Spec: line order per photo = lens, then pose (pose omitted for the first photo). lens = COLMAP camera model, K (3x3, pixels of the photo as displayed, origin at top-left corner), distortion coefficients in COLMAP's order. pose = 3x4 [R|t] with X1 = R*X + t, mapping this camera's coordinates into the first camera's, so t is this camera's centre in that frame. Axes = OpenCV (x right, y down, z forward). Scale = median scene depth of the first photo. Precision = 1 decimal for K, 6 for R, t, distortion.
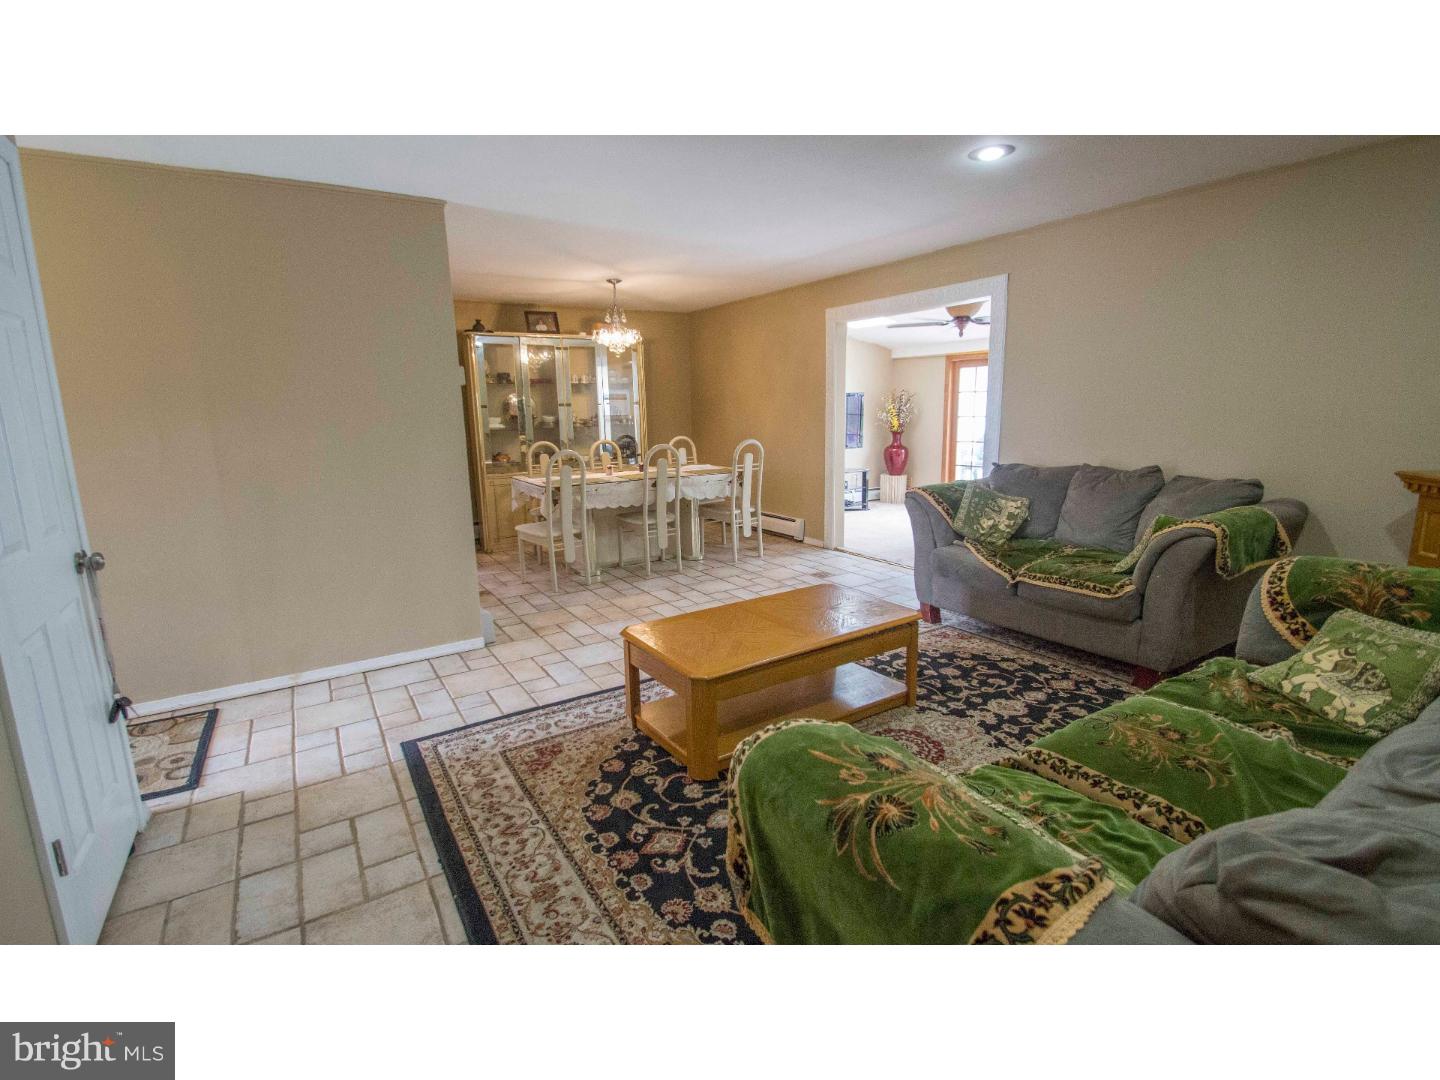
lens RADIAL K [[668.8, 0, 708.7], [0, 668.8, 528.4], [0, 0, 1]] dist [0.010364, -0.013210]
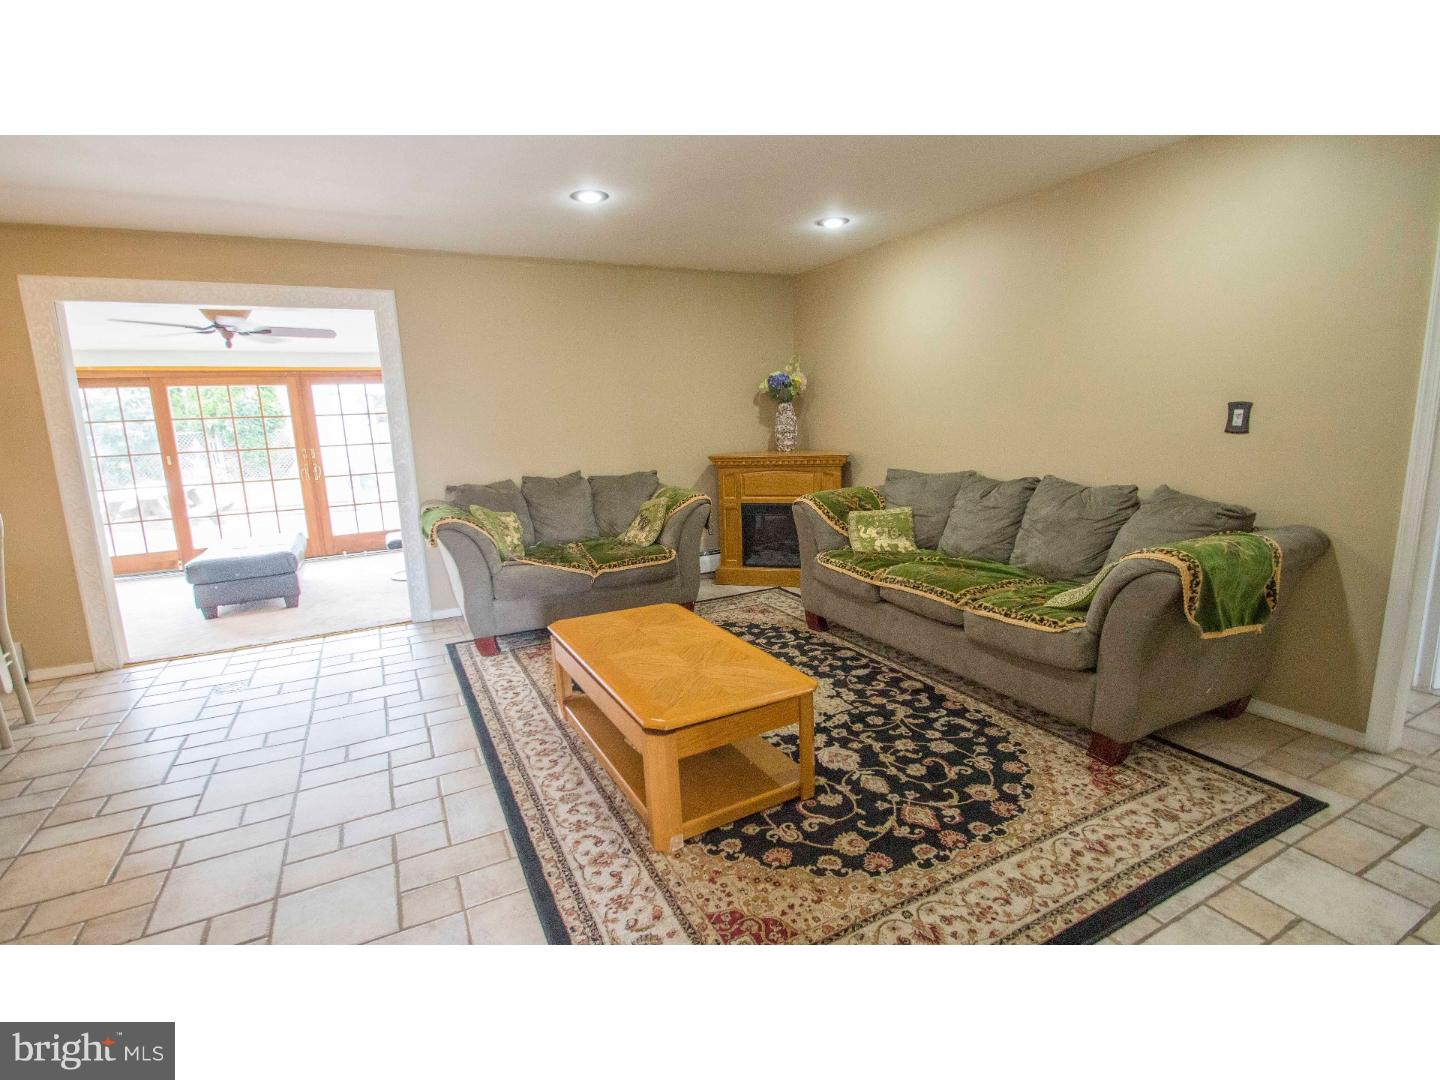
lens RADIAL K [[668.8, 0, 708.7], [0, 668.8, 528.4], [0, 0, 1]] dist [0.010364, -0.013210]
pose [[0.091996, -0.149858, 0.984418, -0.926906], [0.210438, 0.969208, 0.127877, -0.151230], [-0.973269, 0.195395, 0.120699, 0.963602]]
